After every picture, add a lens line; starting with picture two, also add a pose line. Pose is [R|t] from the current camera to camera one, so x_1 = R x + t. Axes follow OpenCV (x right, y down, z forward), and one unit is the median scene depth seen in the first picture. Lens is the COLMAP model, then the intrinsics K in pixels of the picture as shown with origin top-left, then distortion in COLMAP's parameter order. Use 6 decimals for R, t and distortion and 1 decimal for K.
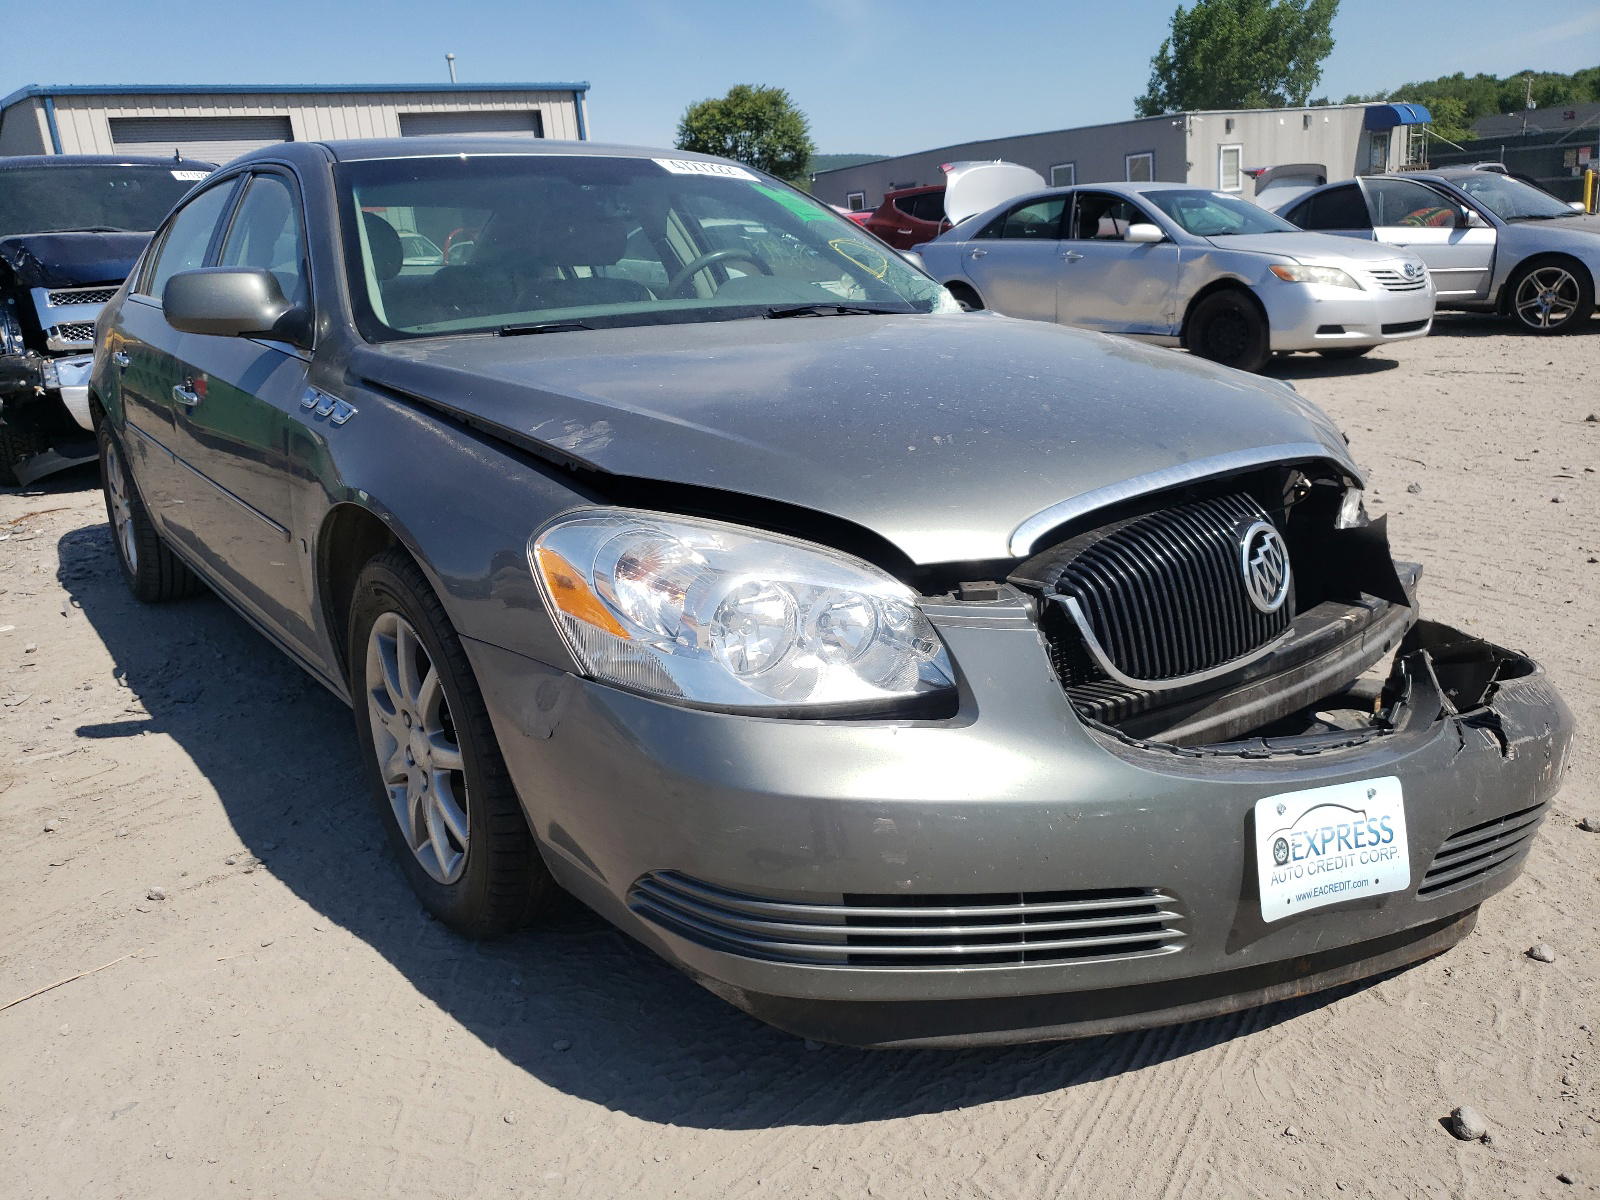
lens RADIAL K [[1260.1, 0, 800.0], [0, 1260.1, 600.0], [0, 0, 1]] dist [-0.000251, -0.003326]
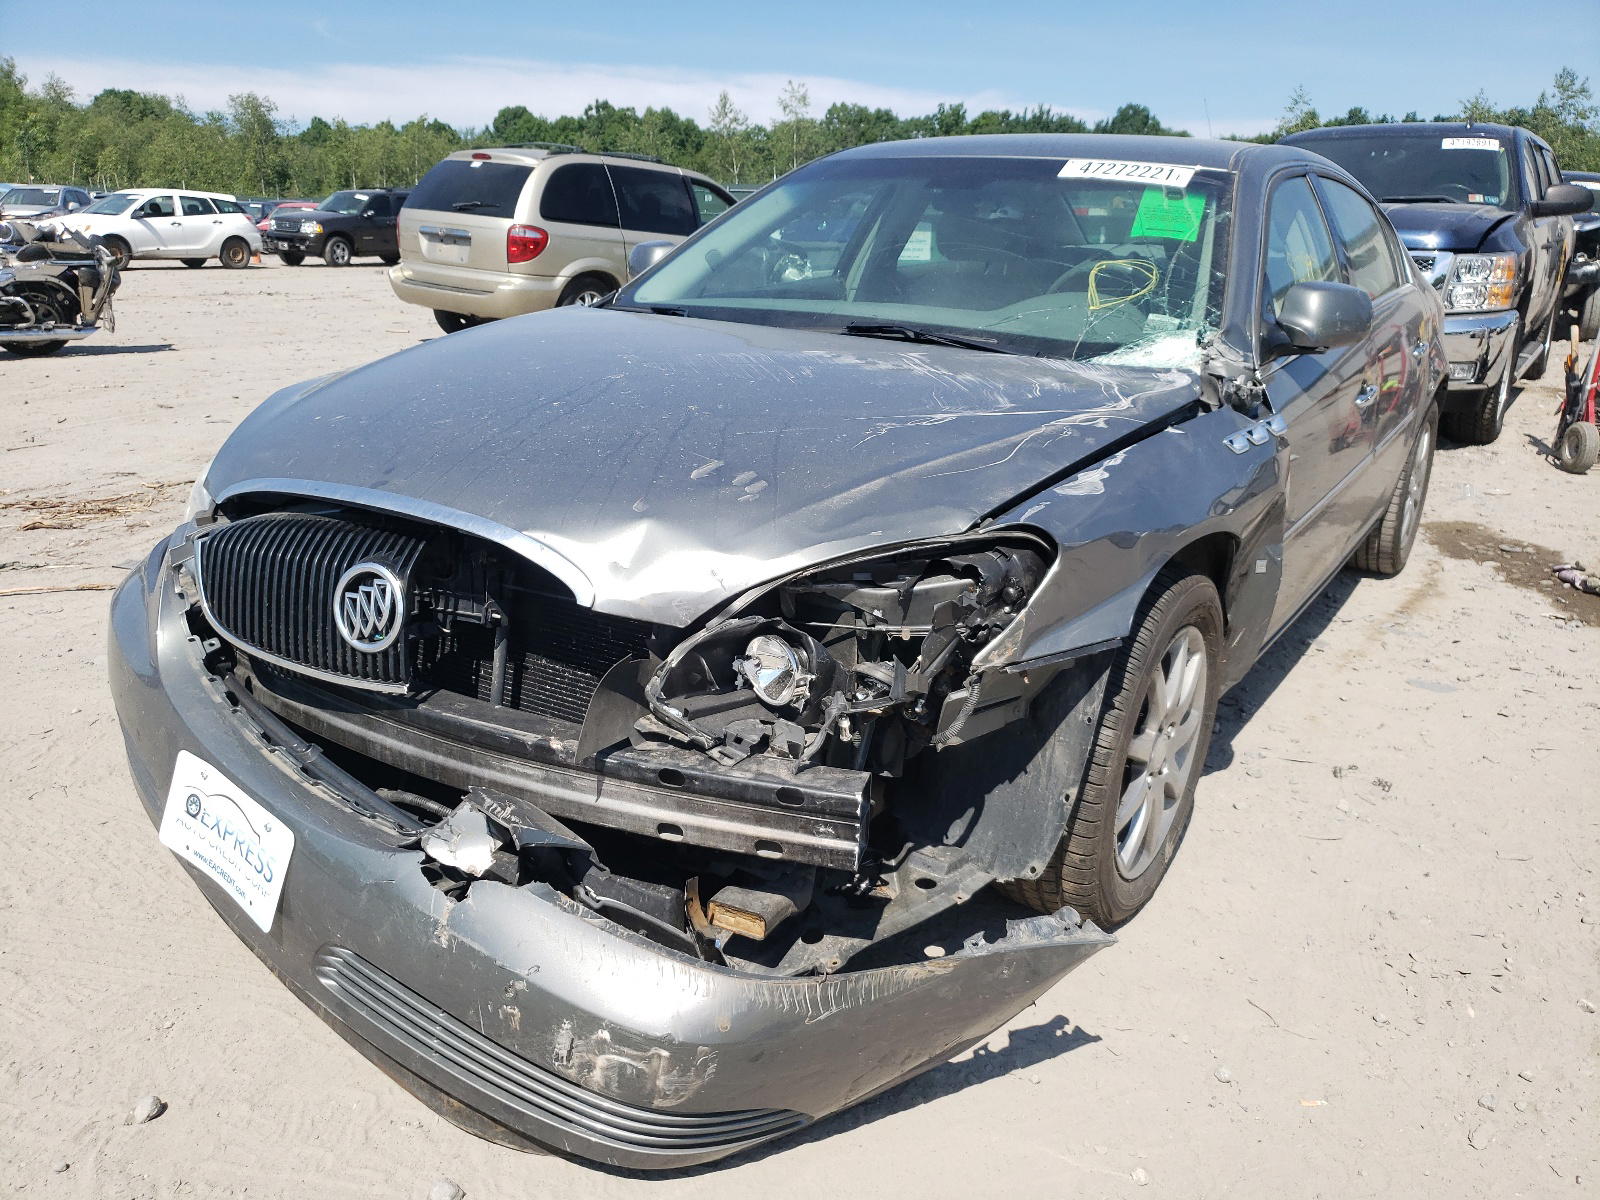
lens RADIAL K [[1287.3, 0, 800.0], [0, 1287.3, 600.0], [0, 0, 1]] dist [0.049807, -0.010940]
pose [[0.342378, 0.325497, -0.881379, 1.468117], [-0.281823, 0.930458, 0.234146, -0.392287], [0.896300, 0.168227, 0.410300, 0.903908]]
